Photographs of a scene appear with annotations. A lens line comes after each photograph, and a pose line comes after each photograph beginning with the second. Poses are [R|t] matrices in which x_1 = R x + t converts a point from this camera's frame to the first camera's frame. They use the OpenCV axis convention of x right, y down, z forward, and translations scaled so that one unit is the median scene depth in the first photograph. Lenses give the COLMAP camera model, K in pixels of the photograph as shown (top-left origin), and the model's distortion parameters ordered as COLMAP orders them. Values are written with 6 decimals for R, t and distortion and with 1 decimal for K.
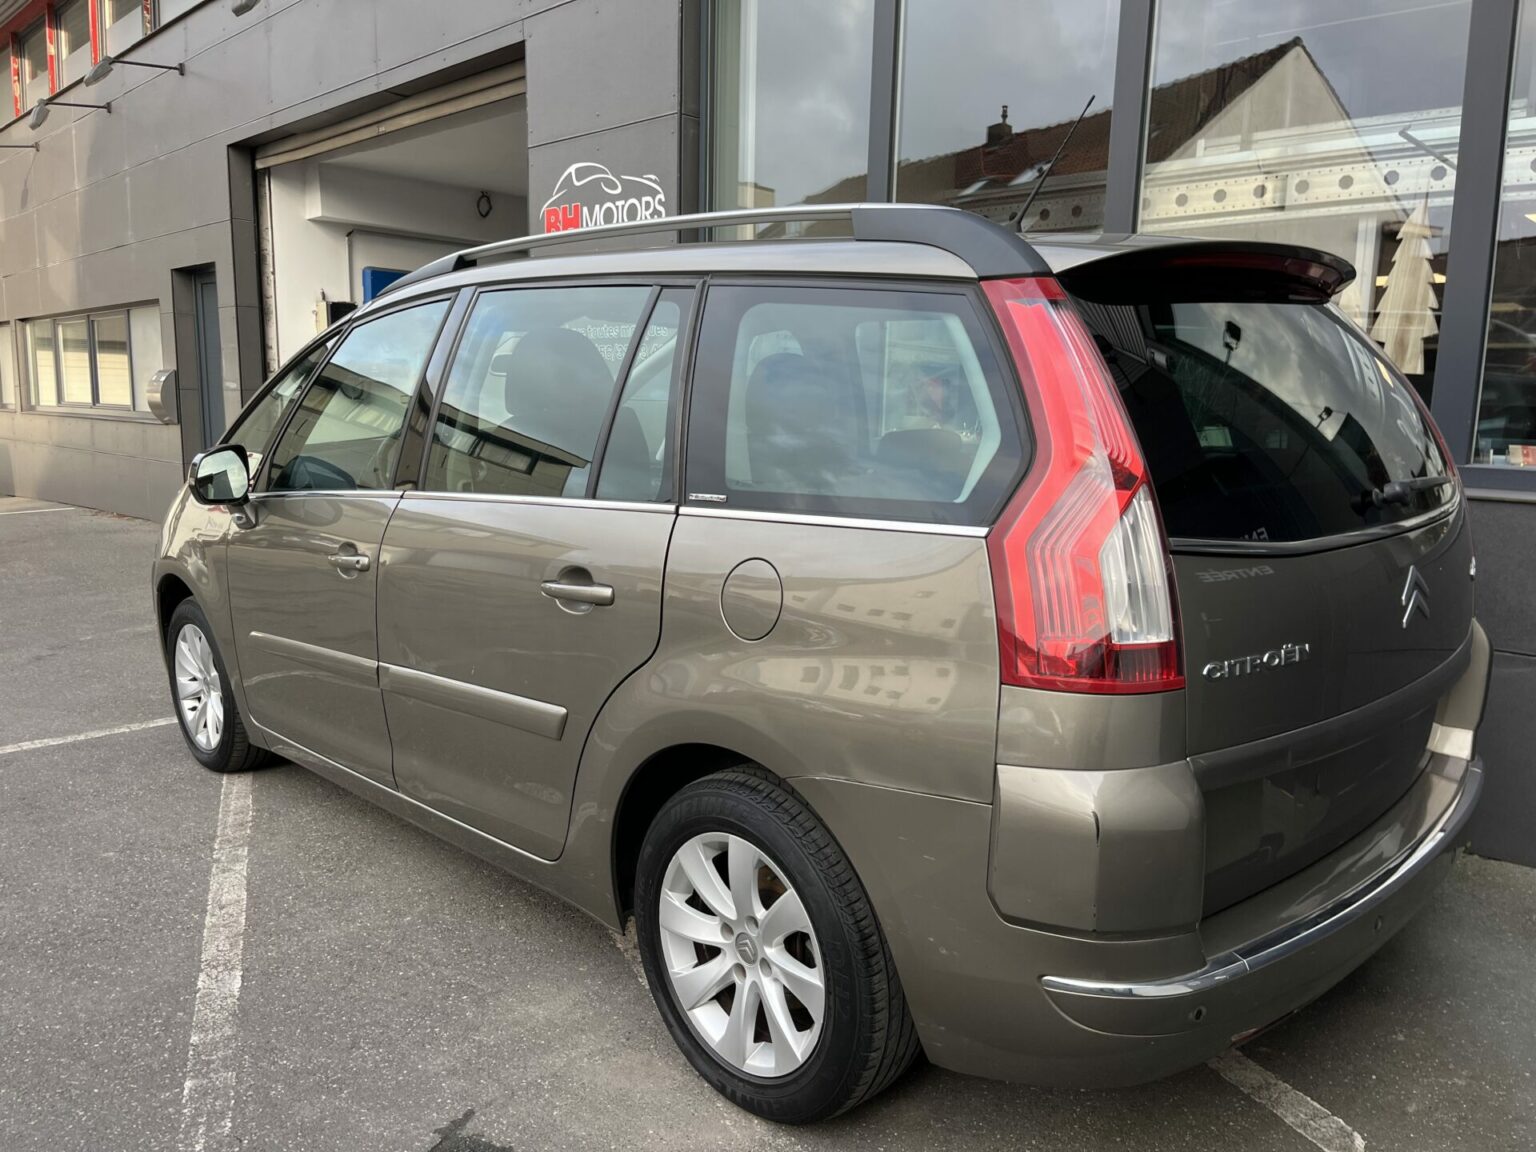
lens RADIAL K [[1146.4, 0, 793.7], [0, 1146.4, 580.8], [0, 0, 1]] dist [-0.002339, -0.002512]
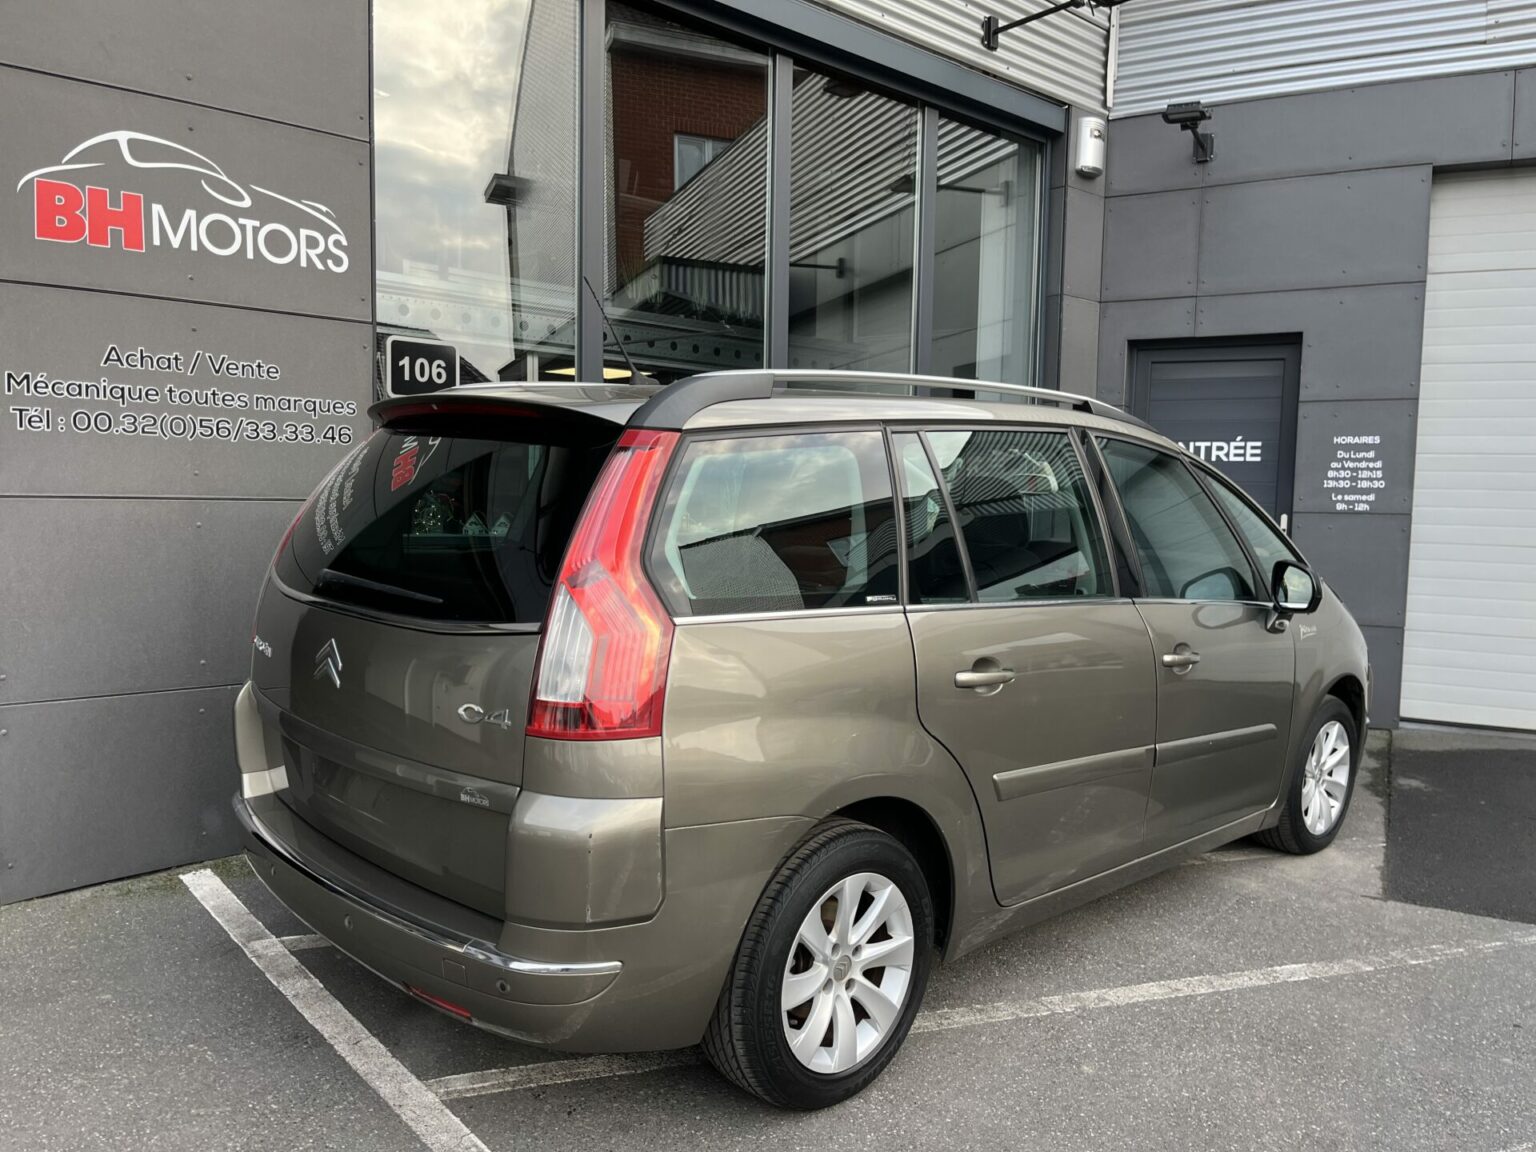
lens RADIAL K [[1154.3, 0, 768.0], [0, 1154.3, 576.0], [0, 0, 1]] dist [0.110132, -0.145418]
pose [[0.085280, -0.084726, 0.992748, -1.214453], [0.140292, 0.987472, 0.072224, -0.178950], [-0.986431, 0.133116, 0.096098, 0.926539]]
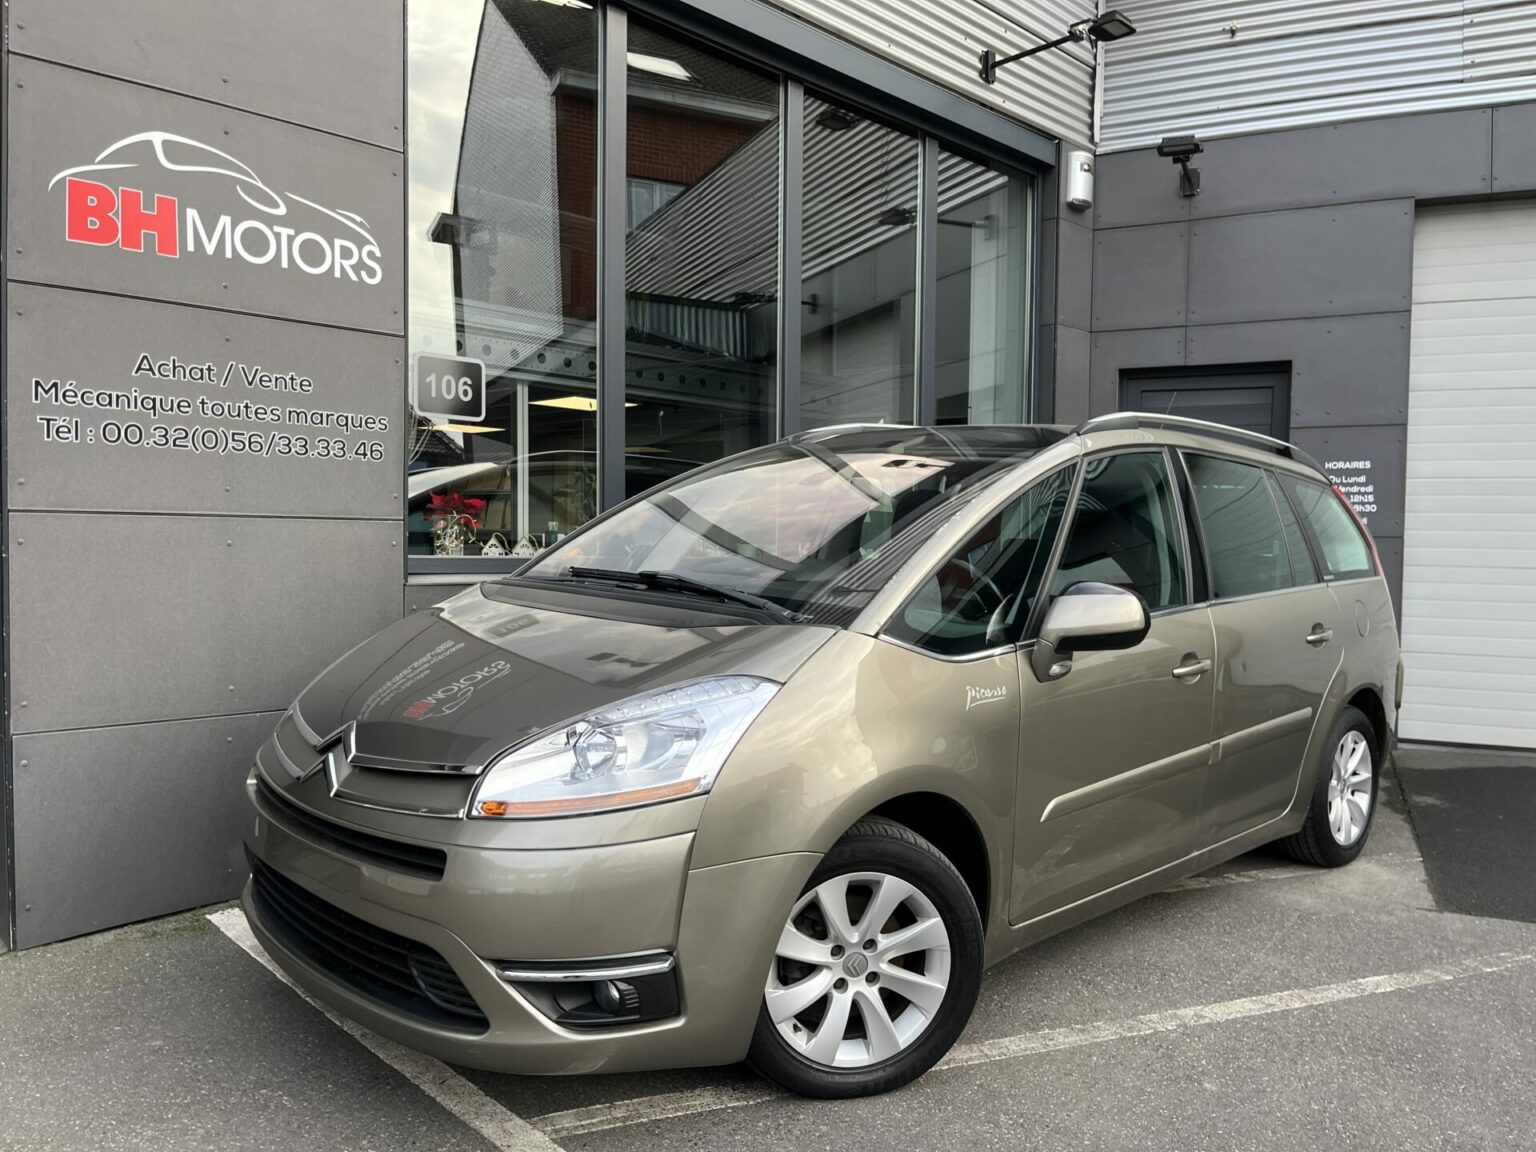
lens RADIAL K [[1154.3, 0, 768.0], [0, 1154.3, 576.0], [0, 0, 1]] dist [0.110132, -0.145418]
pose [[0.027841, -0.047009, 0.998506, -1.198708], [0.146103, 0.988358, 0.042457, -0.167873], [-0.988877, 0.144703, 0.034385, 1.034688]]
